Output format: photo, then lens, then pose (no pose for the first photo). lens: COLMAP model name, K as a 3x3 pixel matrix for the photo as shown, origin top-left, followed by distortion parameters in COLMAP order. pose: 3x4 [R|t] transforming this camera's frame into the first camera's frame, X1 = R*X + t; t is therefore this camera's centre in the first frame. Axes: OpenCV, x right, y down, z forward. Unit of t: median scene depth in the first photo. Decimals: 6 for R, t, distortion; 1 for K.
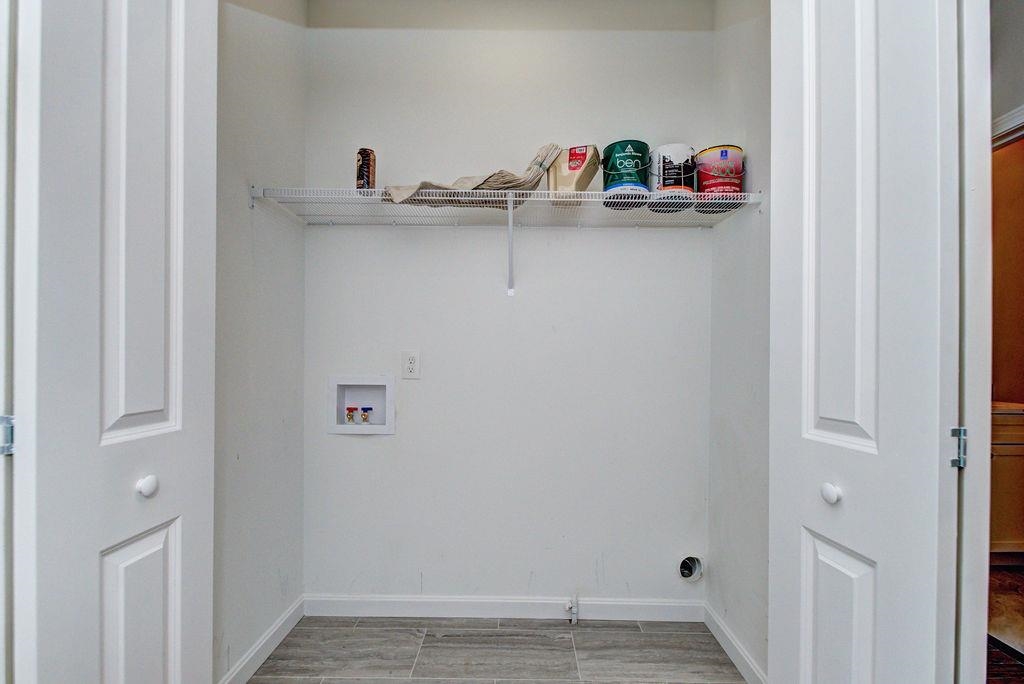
lens RADIAL K [[459.7, 0, 513.2], [0, 459.7, 363.2], [0, 0, 1]] dist [0.001750, 0.000021]
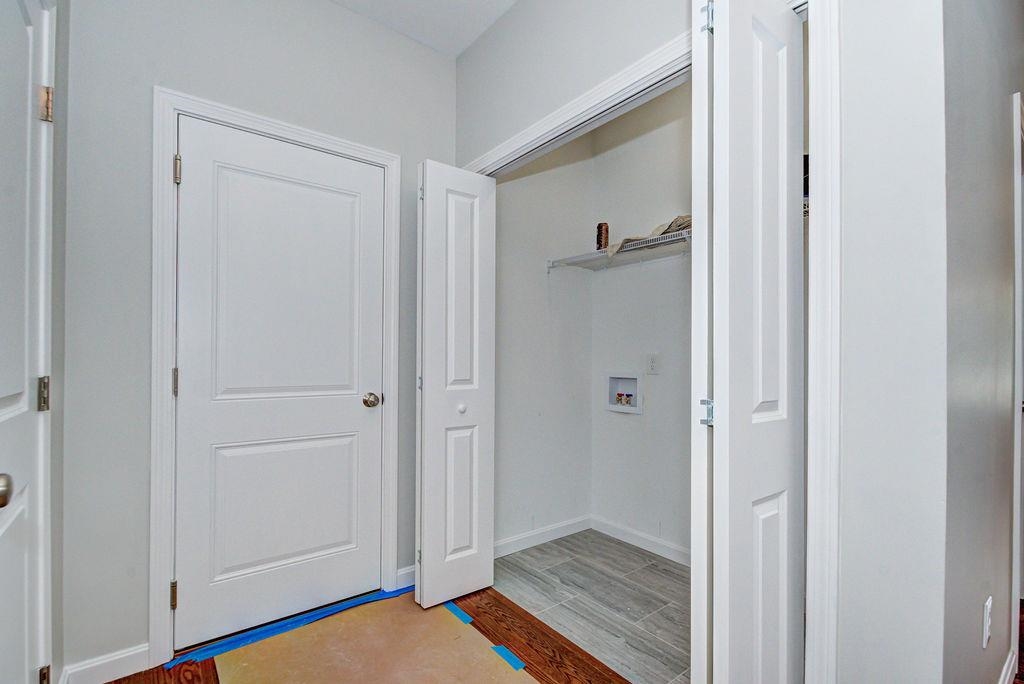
lens RADIAL K [[464.3, 0, 511.9], [0, 464.3, 359.5], [0, 0, 1]] dist [-0.002124, -0.000109]
pose [[0.616268, -0.004403, -0.787524, 0.708598], [-0.006462, 0.999922, -0.010647, 0.010620], [0.787510, 0.011651, 0.616192, -0.189059]]
